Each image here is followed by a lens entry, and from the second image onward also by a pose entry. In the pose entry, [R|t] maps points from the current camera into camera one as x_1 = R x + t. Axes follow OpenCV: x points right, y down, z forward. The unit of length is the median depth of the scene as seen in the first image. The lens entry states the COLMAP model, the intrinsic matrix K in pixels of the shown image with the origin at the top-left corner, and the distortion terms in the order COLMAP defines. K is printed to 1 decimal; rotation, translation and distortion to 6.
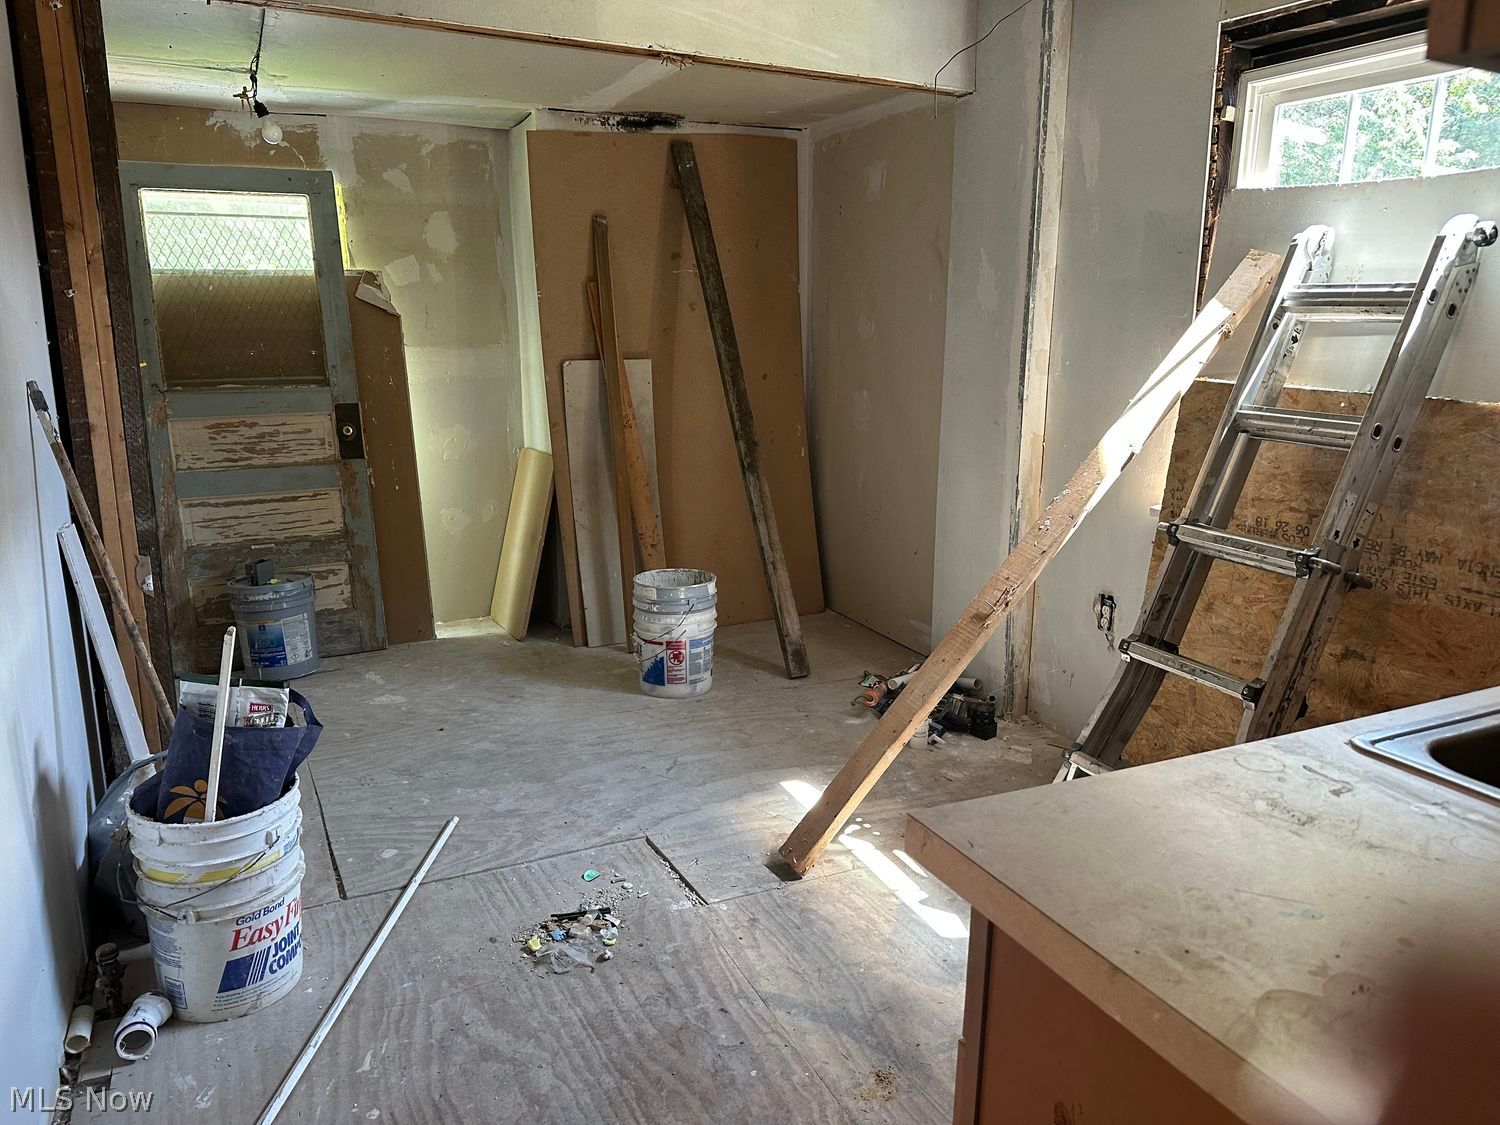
lens RADIAL K [[1068.5, 0, 759.4], [0, 1068.5, 558.2], [0, 0, 1]] dist [0.052445, -0.036661]
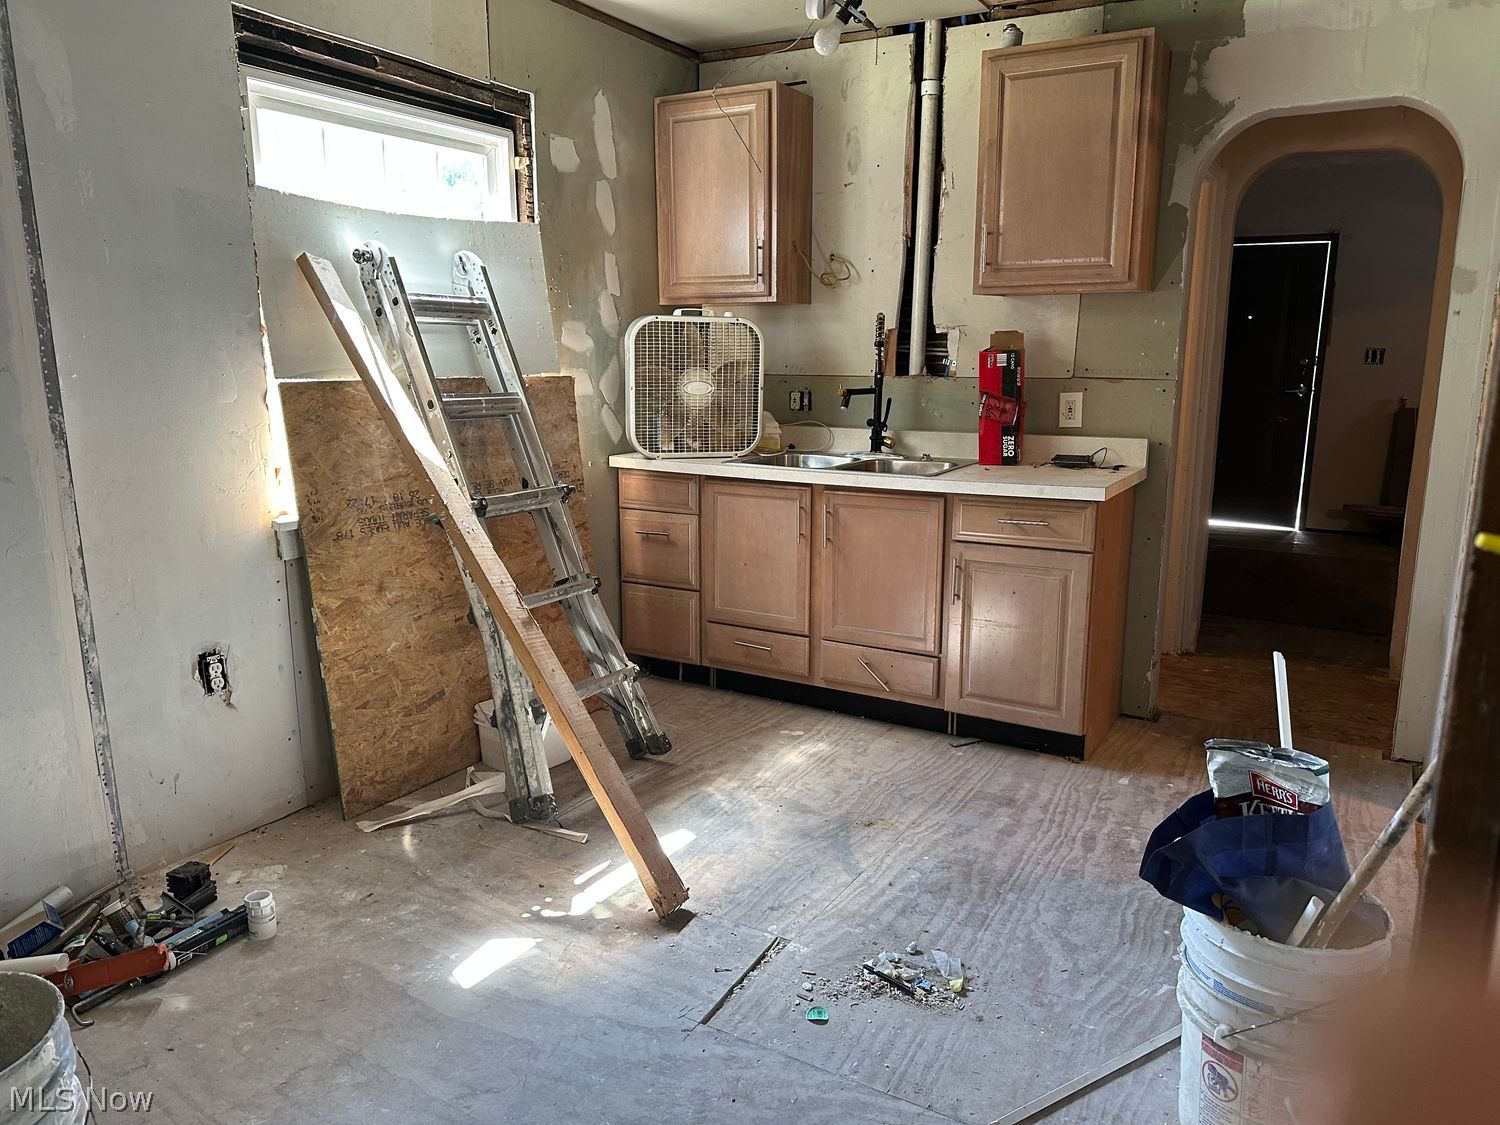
lens RADIAL K [[1068.5, 0, 758.0], [0, 1068.5, 561.7], [0, 0, 1]] dist [0.052445, -0.036661]
pose [[-0.560395, -0.185050, 0.807288, -0.729517], [0.166186, 0.929773, 0.328488, -0.298391], [-0.811381, 0.318244, -0.490287, 1.341976]]
